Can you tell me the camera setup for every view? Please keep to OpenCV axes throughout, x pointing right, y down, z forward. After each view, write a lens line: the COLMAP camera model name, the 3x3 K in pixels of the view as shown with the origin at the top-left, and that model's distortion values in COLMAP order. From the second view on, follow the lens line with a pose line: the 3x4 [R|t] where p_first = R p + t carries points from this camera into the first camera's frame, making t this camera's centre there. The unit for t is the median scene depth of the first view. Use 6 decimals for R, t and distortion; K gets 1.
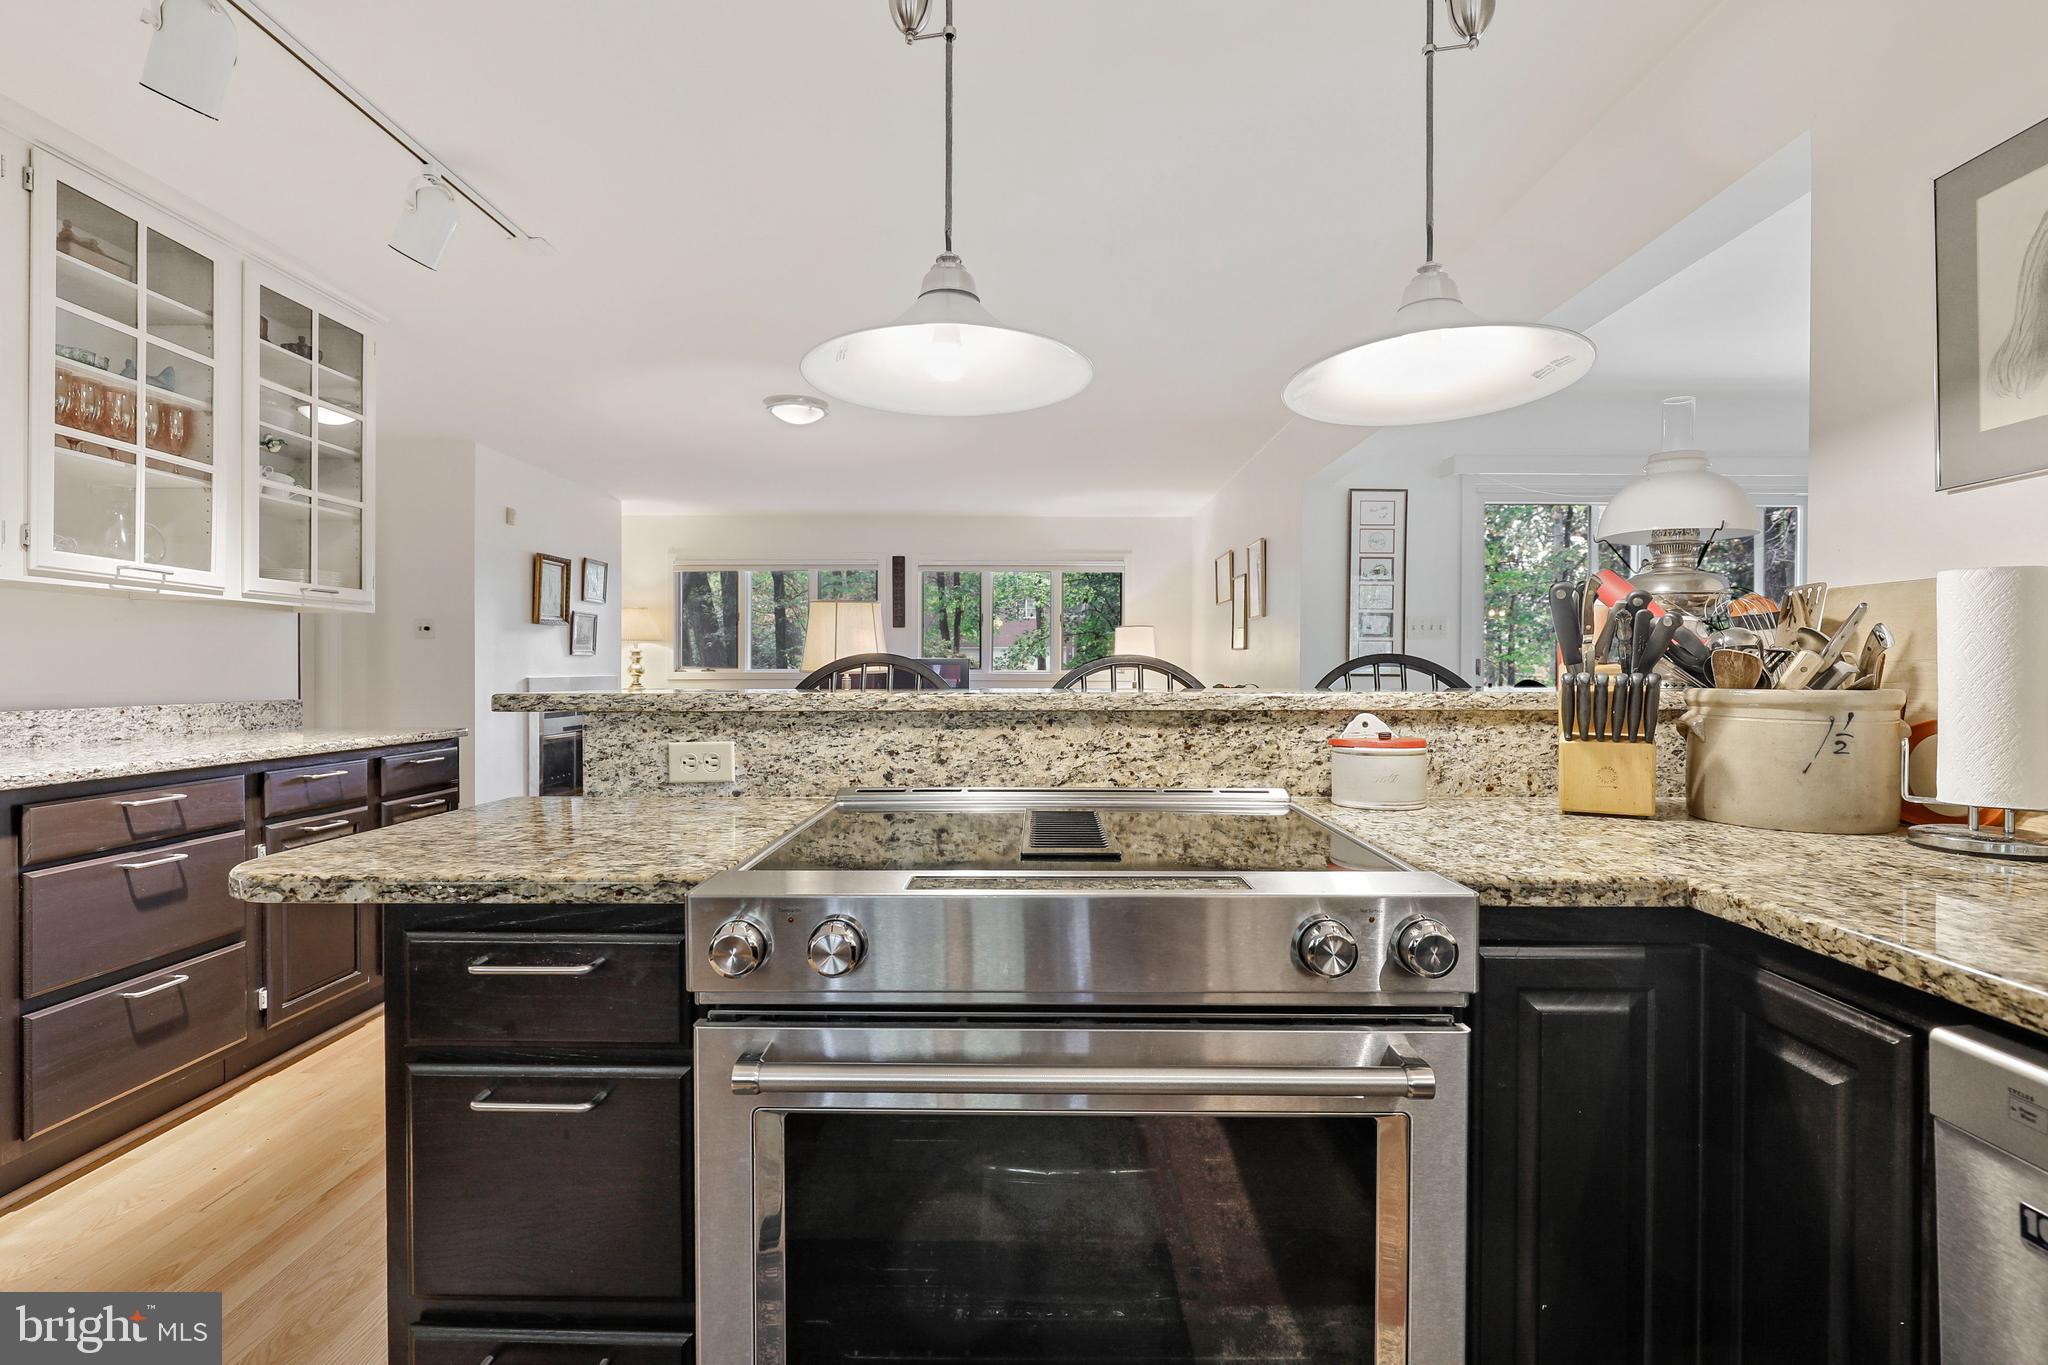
lens RADIAL K [[955.7, 0, 1017.0], [0, 955.7, 673.9], [0, 0, 1]] dist [-0.015739, 0.005009]
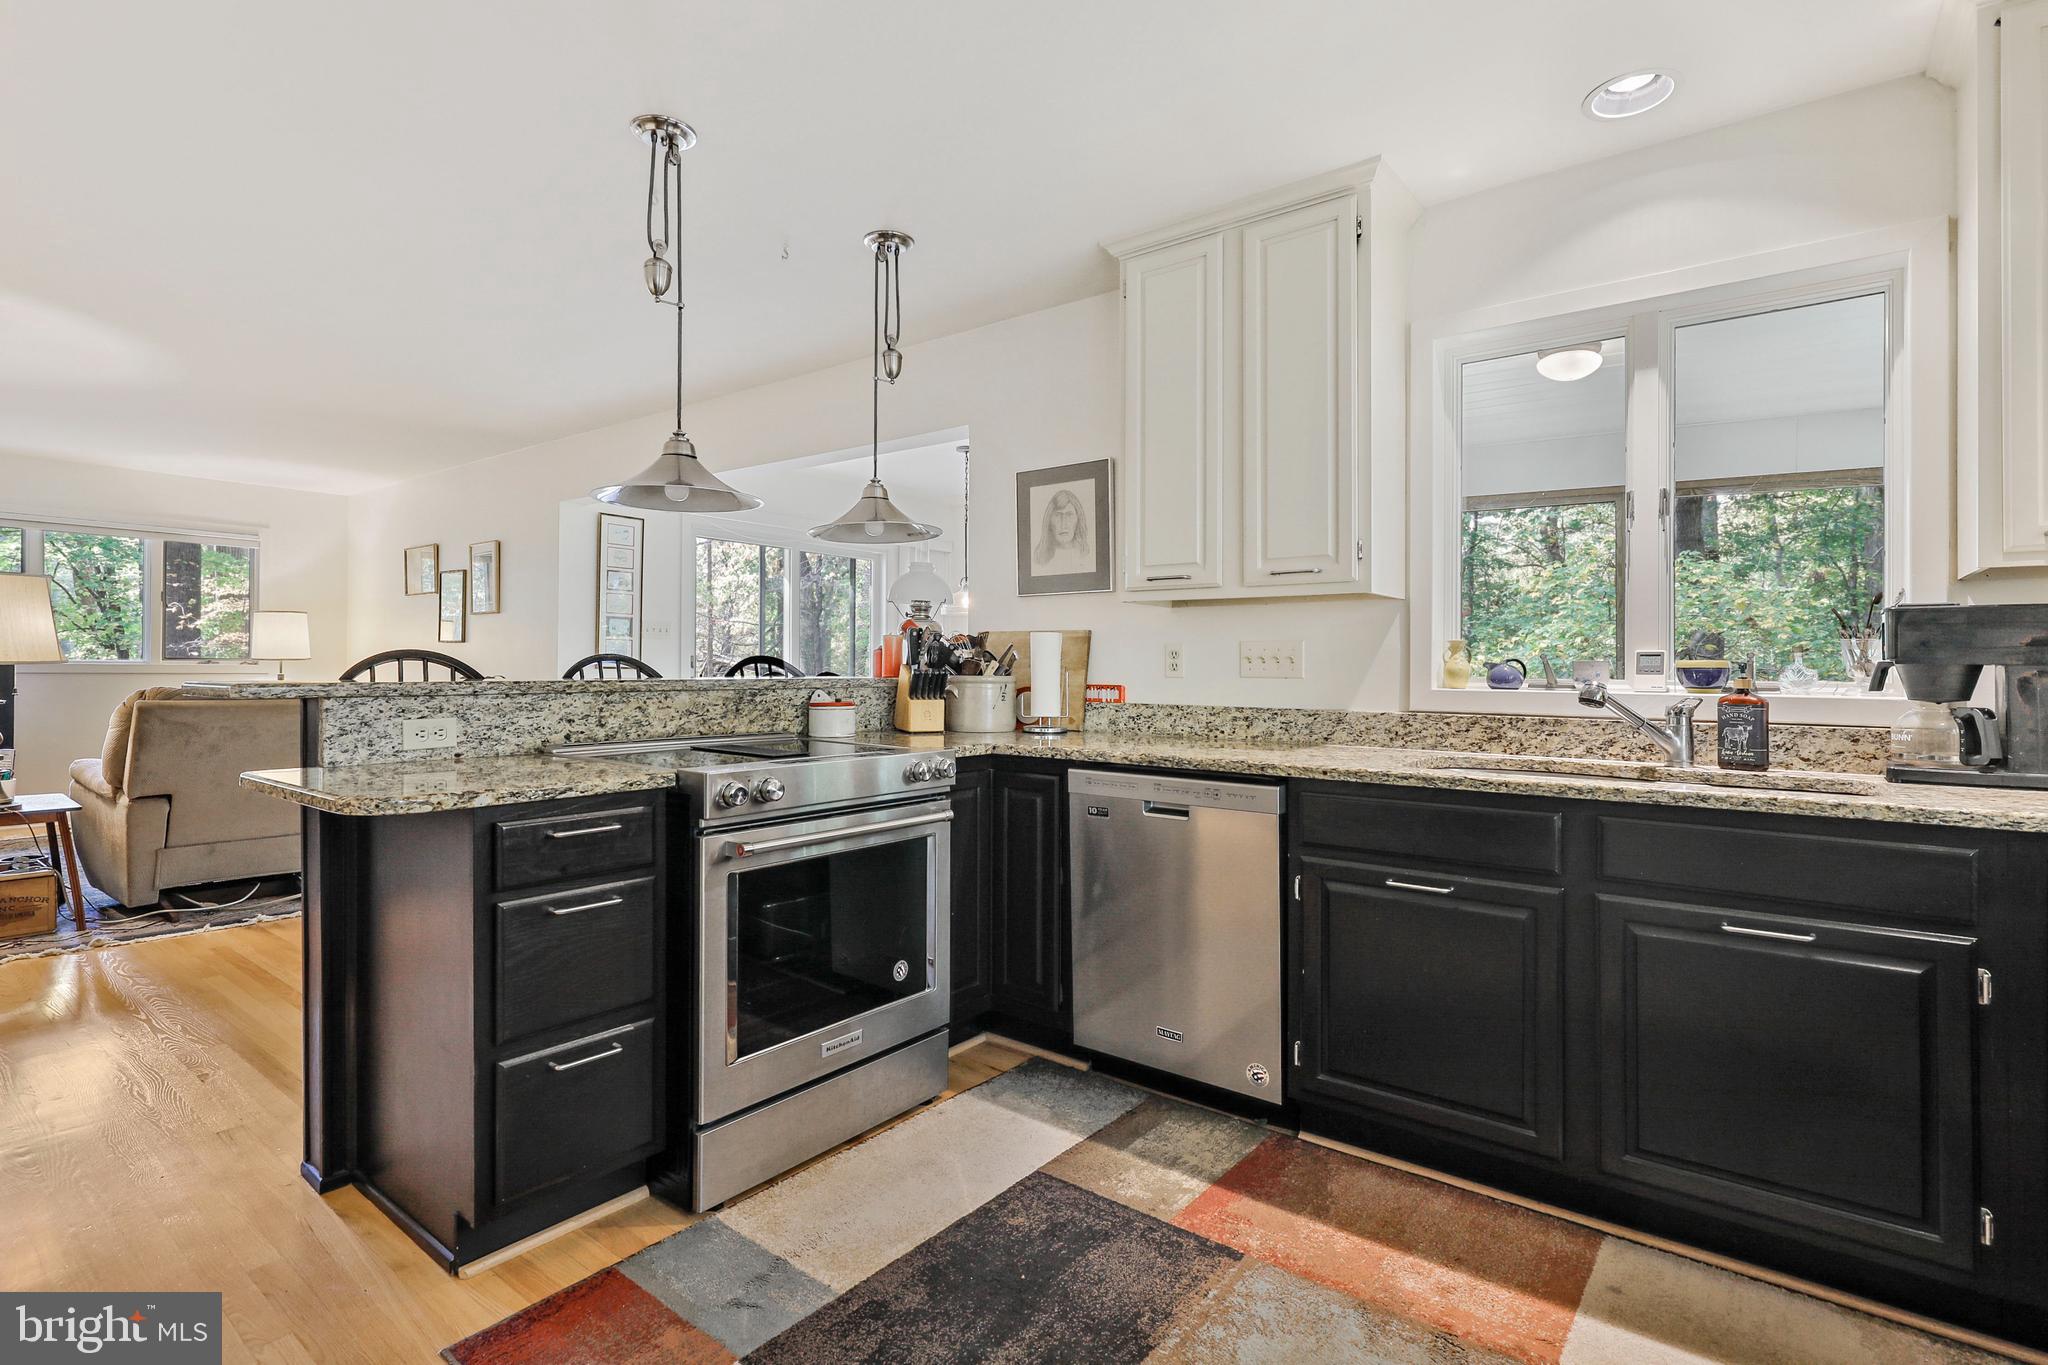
lens RADIAL K [[955.7, 0, 1012.5], [0, 955.7, 668.6], [0, 0, 1]] dist [-0.015739, 0.005009]
pose [[0.607167, 0.004203, 0.794563, -0.891670], [-0.005236, 0.999985, -0.001288, -0.000460], [-0.794557, -0.003378, 0.607180, -0.452573]]
